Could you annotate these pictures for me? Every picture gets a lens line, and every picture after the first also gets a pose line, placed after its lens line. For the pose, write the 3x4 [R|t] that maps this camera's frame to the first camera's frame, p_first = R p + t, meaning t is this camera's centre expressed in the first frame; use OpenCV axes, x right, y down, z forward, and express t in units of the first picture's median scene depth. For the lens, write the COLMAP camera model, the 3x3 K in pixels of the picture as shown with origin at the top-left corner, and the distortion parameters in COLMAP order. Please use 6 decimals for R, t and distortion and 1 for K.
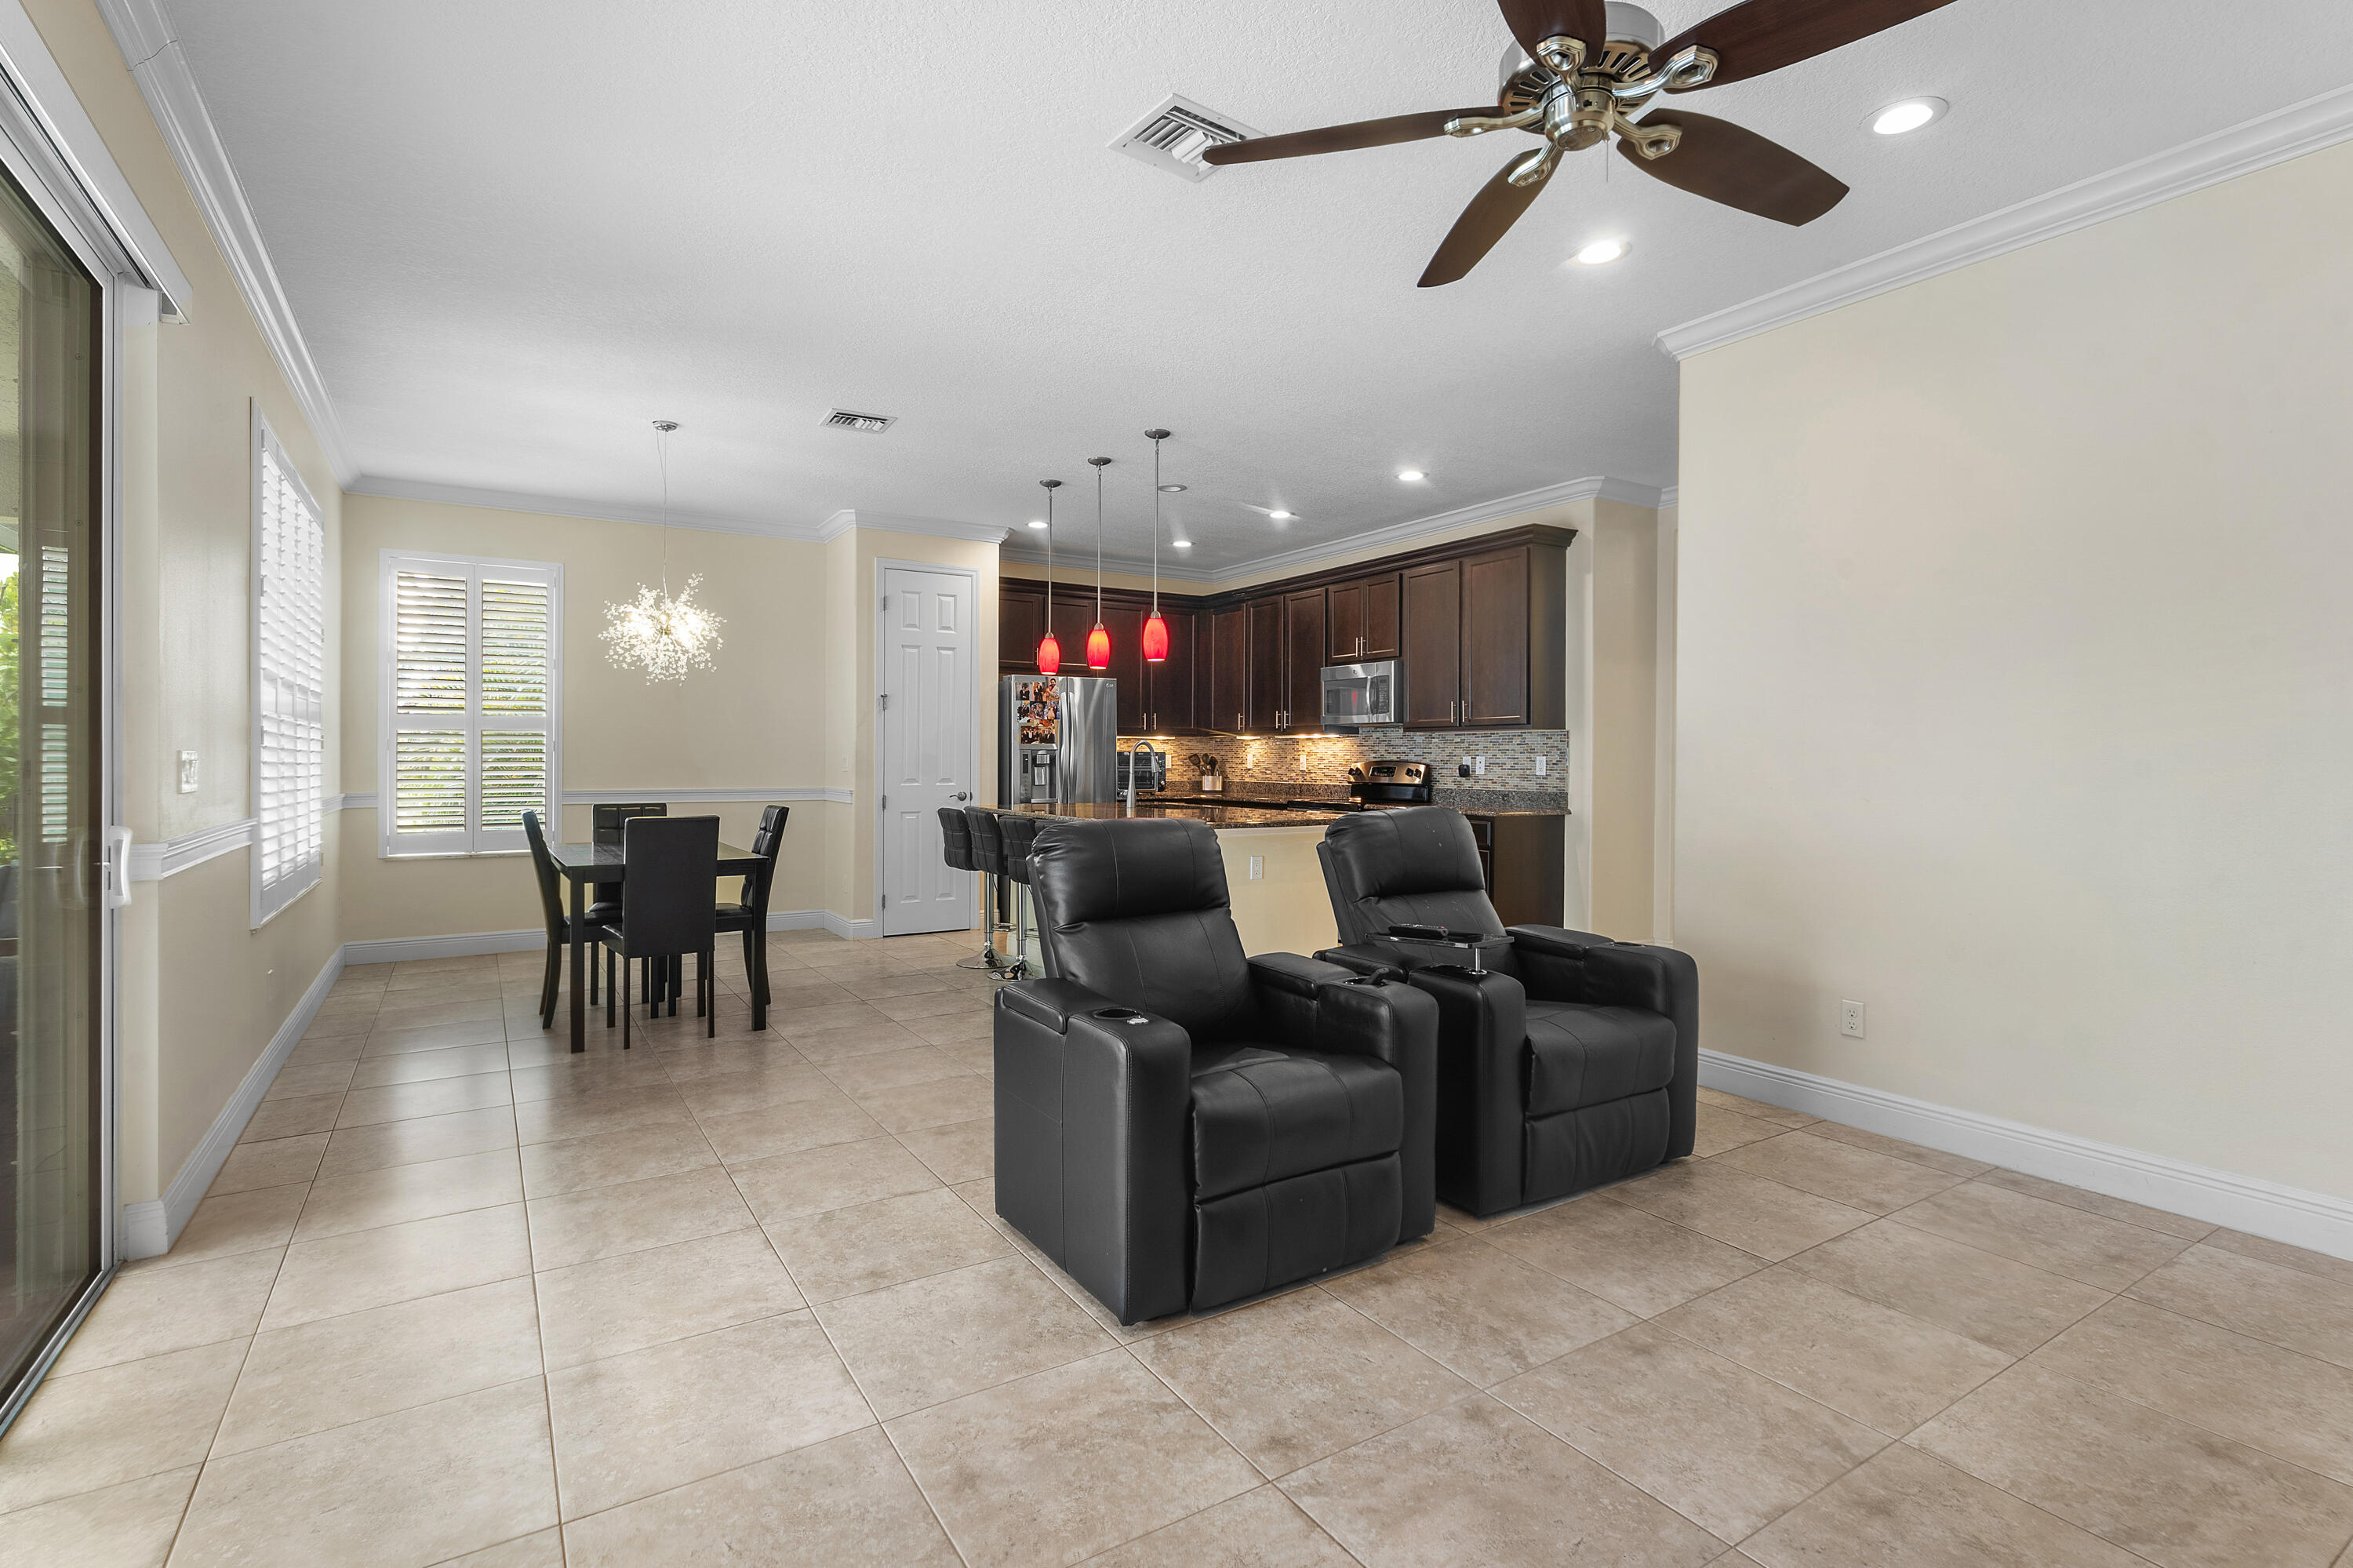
lens RADIAL K [[1100.9, 0, 1176.5], [0, 1100.9, 784.0], [0, 0, 1]] dist [-0.000317, -0.000255]
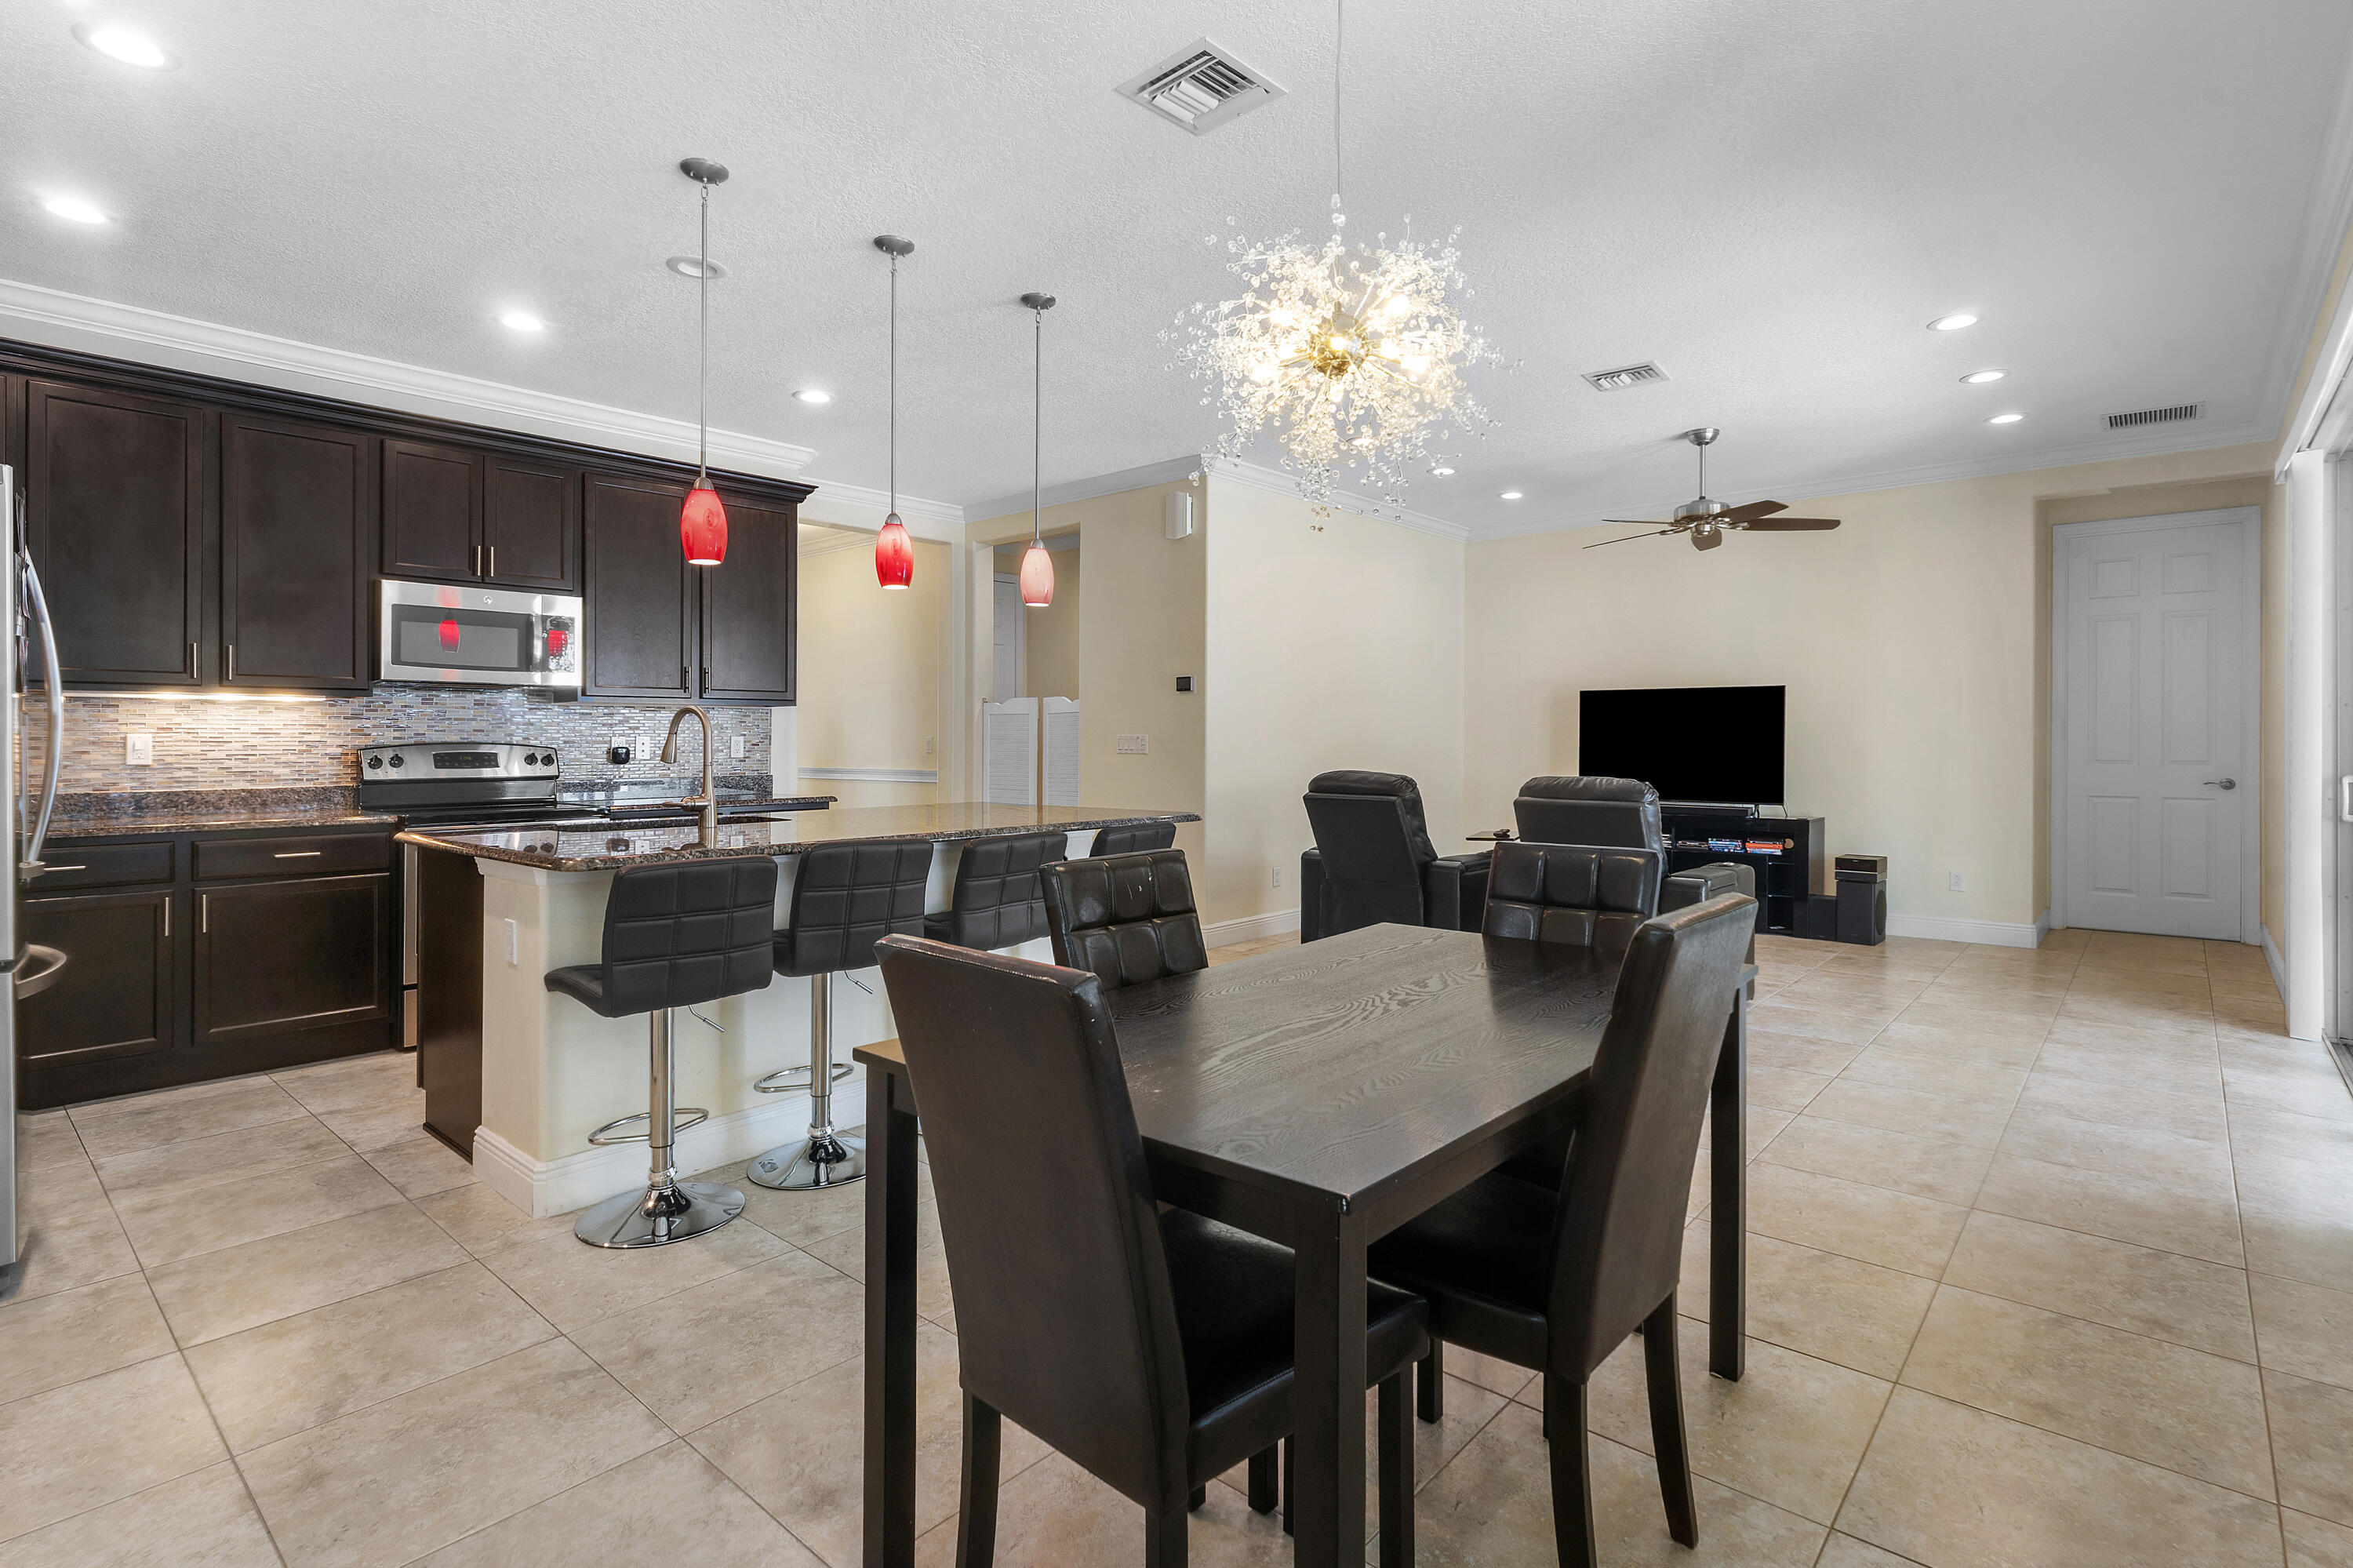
lens RADIAL K [[1172.6, 0, 1151.6], [0, 1172.6, 767.9], [0, 0, 1]] dist [-0.027941, 0.000074]
pose [[-0.293449, -0.023183, 0.955693, -0.542003], [0.024249, 0.999204, 0.031684, -0.017459], [-0.955667, 0.032472, -0.292653, 0.784248]]
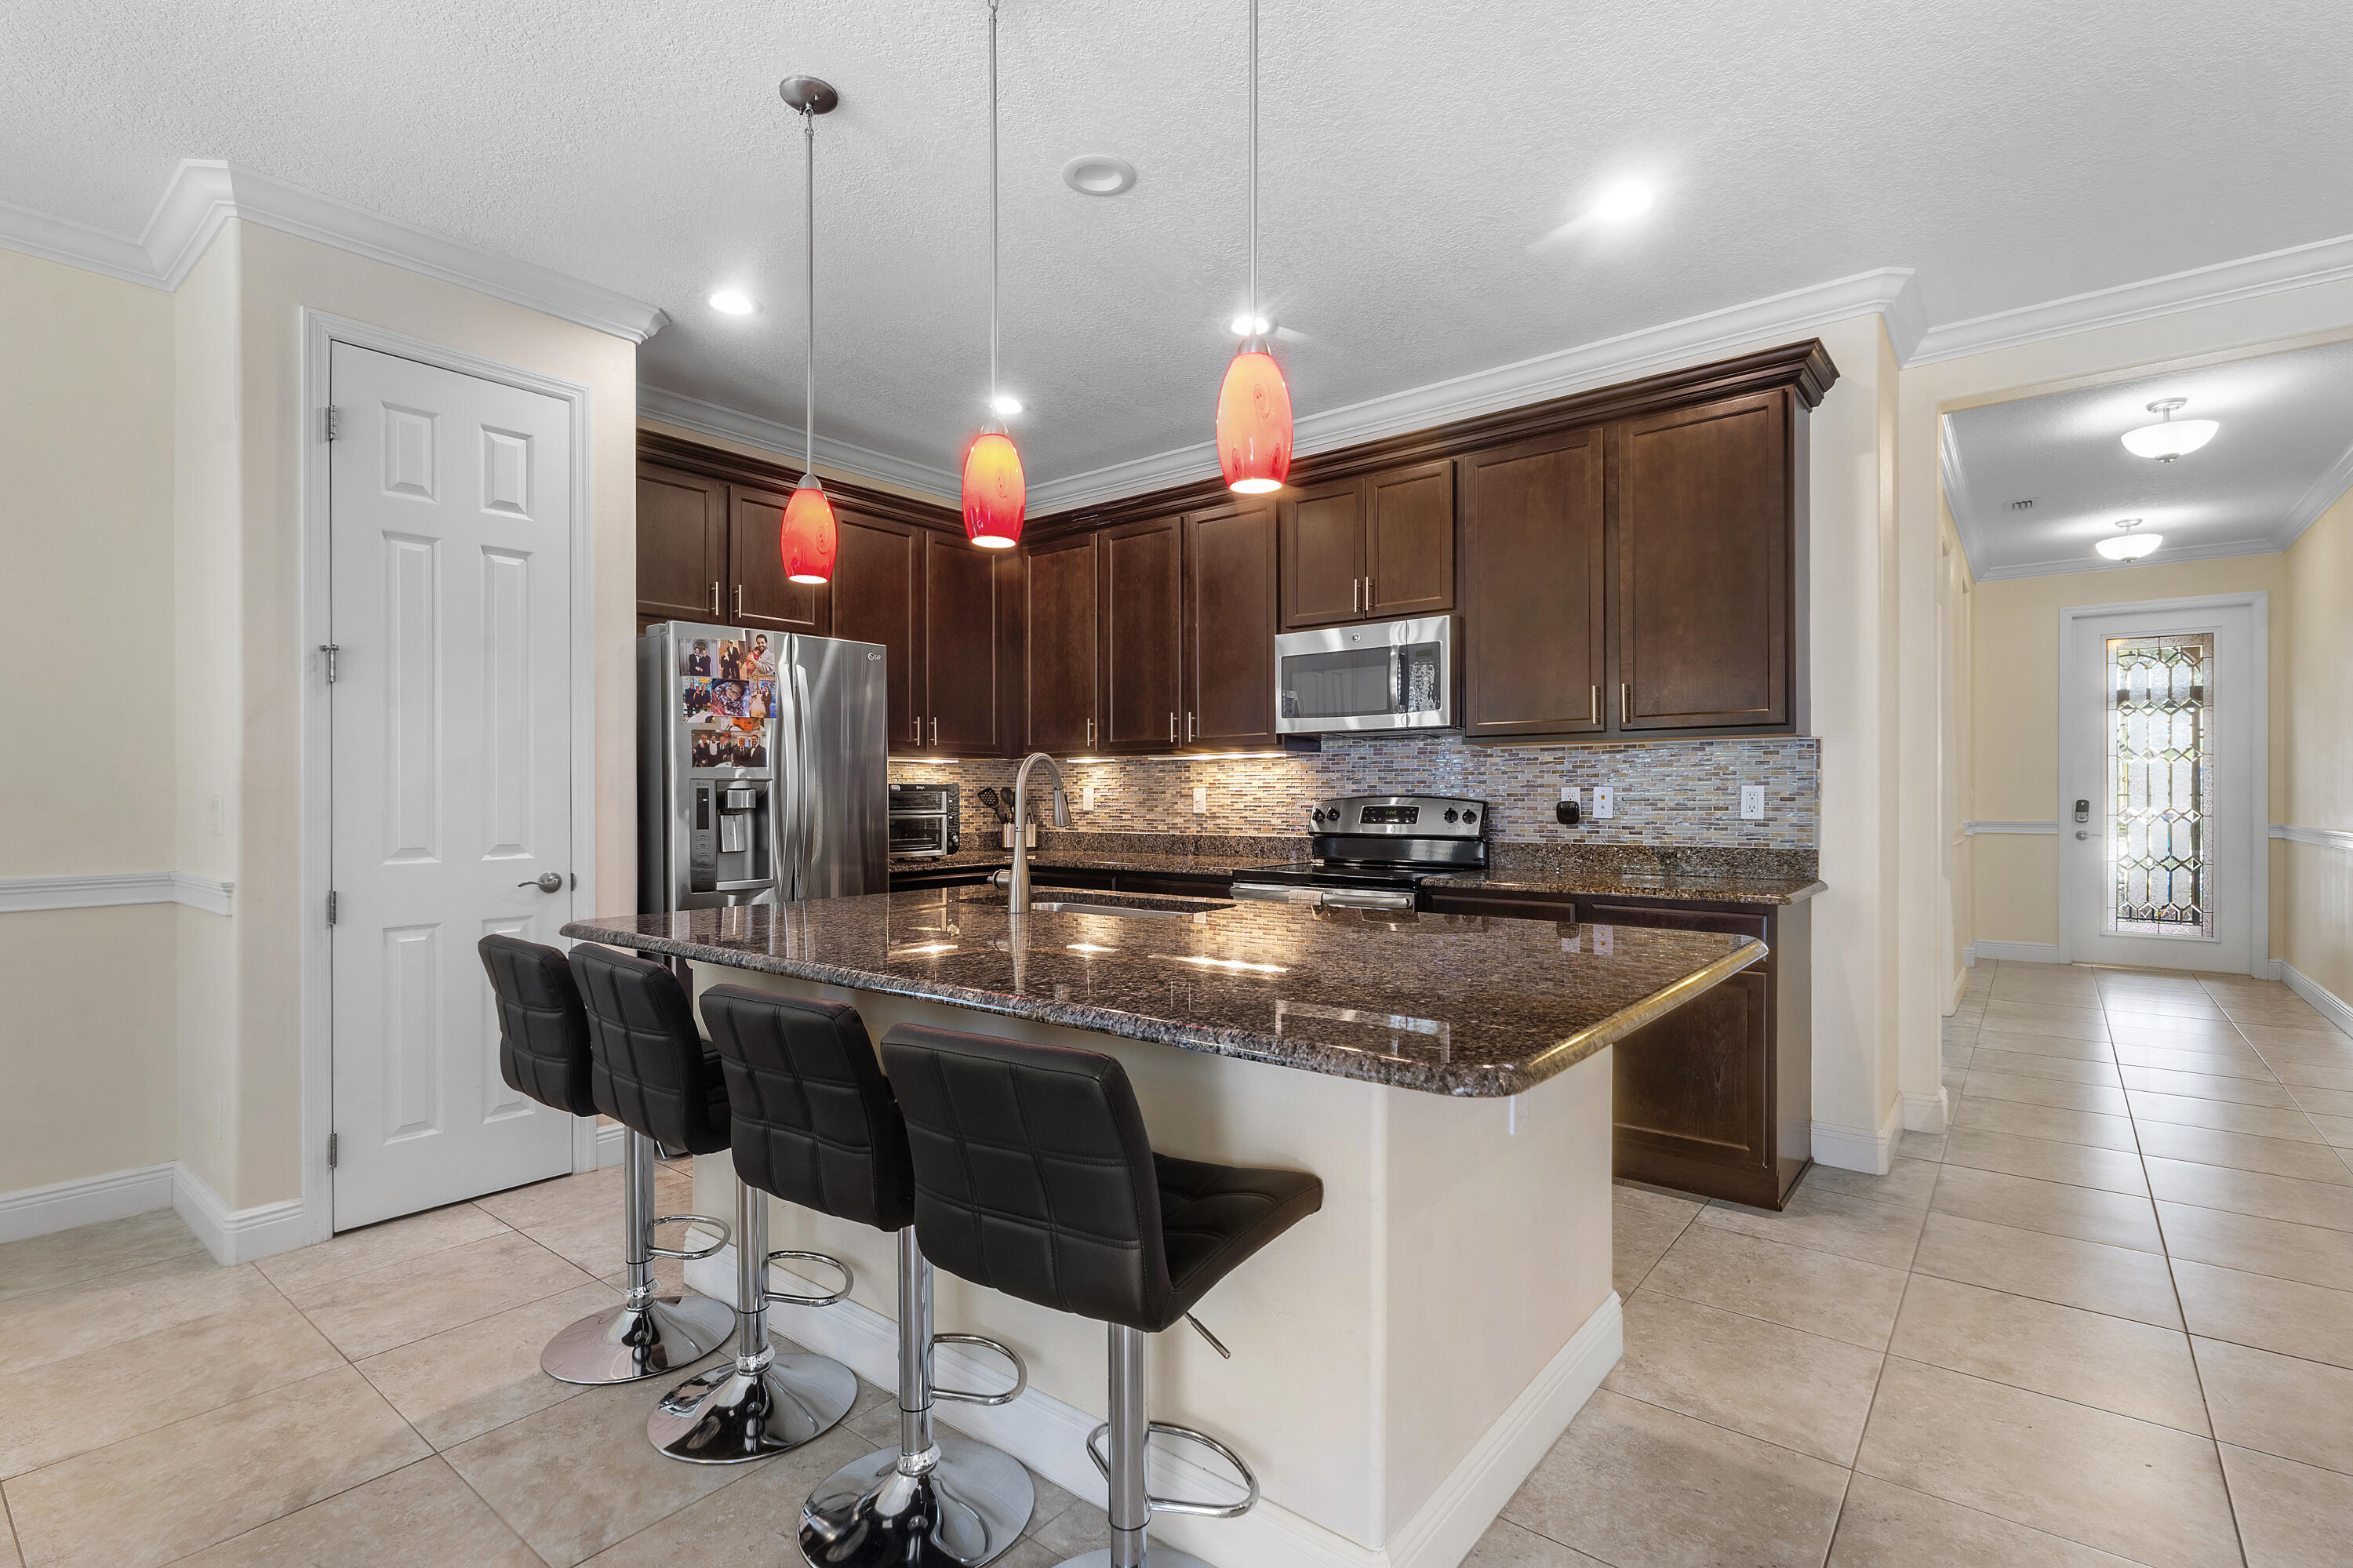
lens RADIAL K [[1084.6, 0, 1218.8], [0, 1084.6, 798.5], [0, 0, 1]] dist [-0.002070, -0.001160]
pose [[0.932804, -0.010289, 0.360238, -0.097241], [0.017393, 0.999713, -0.016484, -0.011358], [-0.359965, 0.021641, 0.932715, 0.479663]]
